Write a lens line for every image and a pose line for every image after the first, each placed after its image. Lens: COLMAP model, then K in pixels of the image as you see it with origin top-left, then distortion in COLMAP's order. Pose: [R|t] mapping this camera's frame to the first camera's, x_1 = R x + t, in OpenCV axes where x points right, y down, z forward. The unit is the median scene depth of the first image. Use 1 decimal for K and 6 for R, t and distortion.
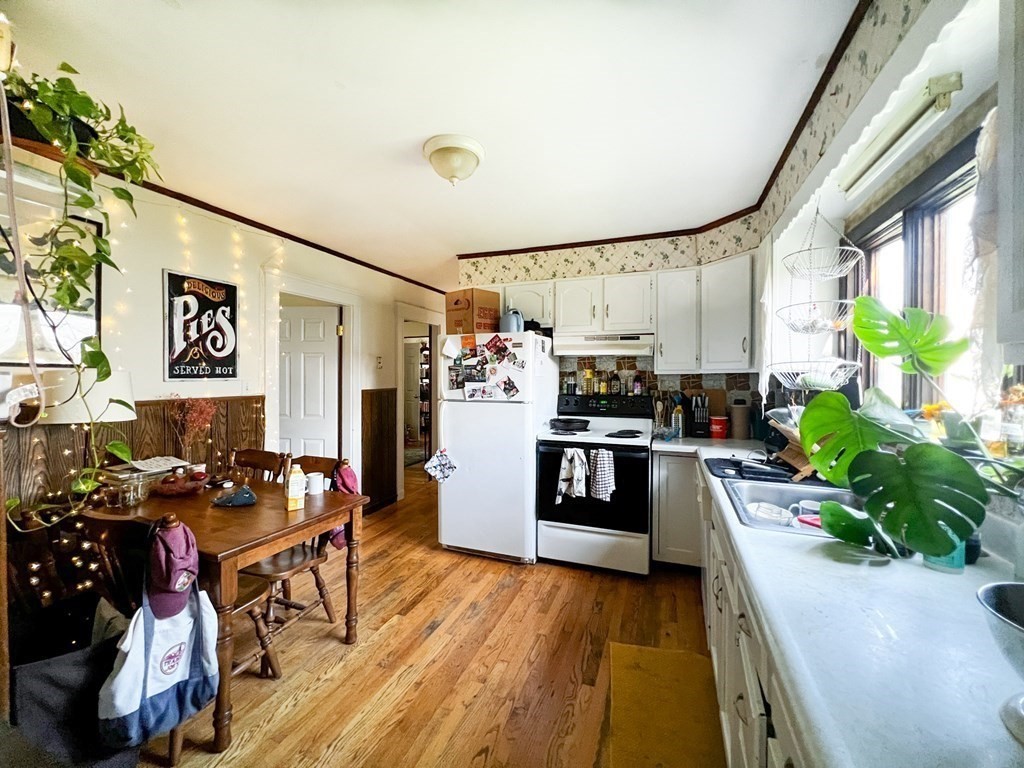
lens RADIAL K [[417.1, 0, 508.4], [0, 417.1, 380.3], [0, 0, 1]] dist [-0.003932, 0.000795]
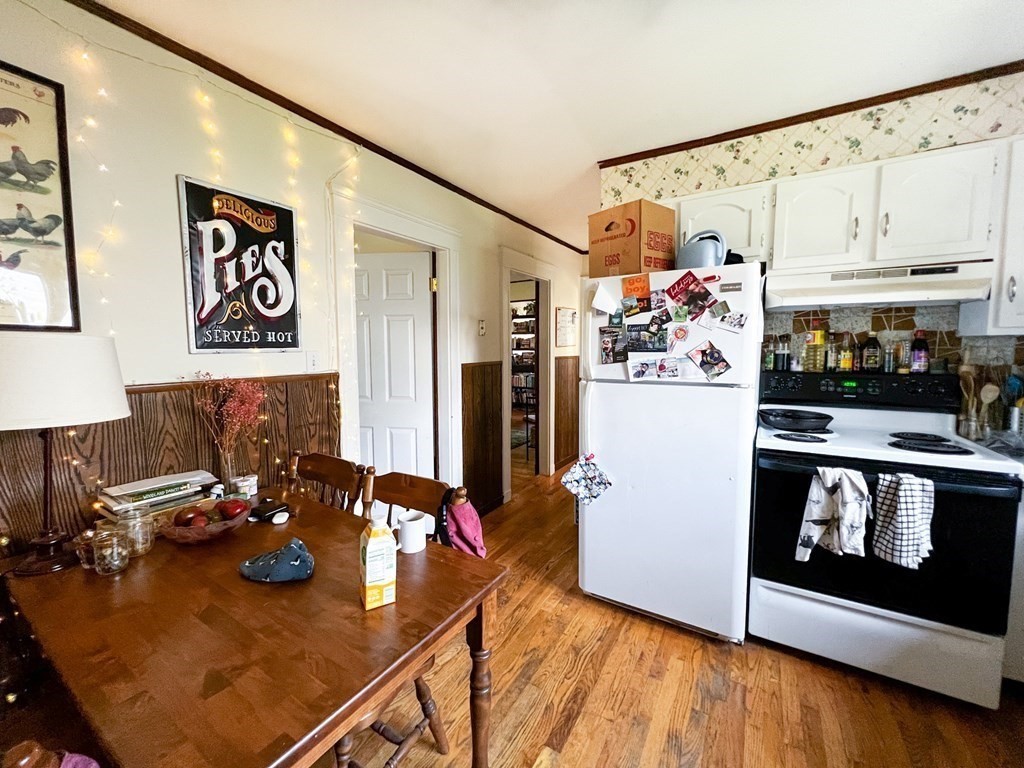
lens RADIAL K [[417.1, 0, 504.5], [0, 417.1, 380.7], [0, 0, 1]] dist [-0.003932, 0.000795]
pose [[0.982024, 0.006034, -0.188662, -0.178698], [0.006964, 0.997651, 0.068154, 0.003424], [0.188630, -0.068242, 0.979674, 0.366696]]
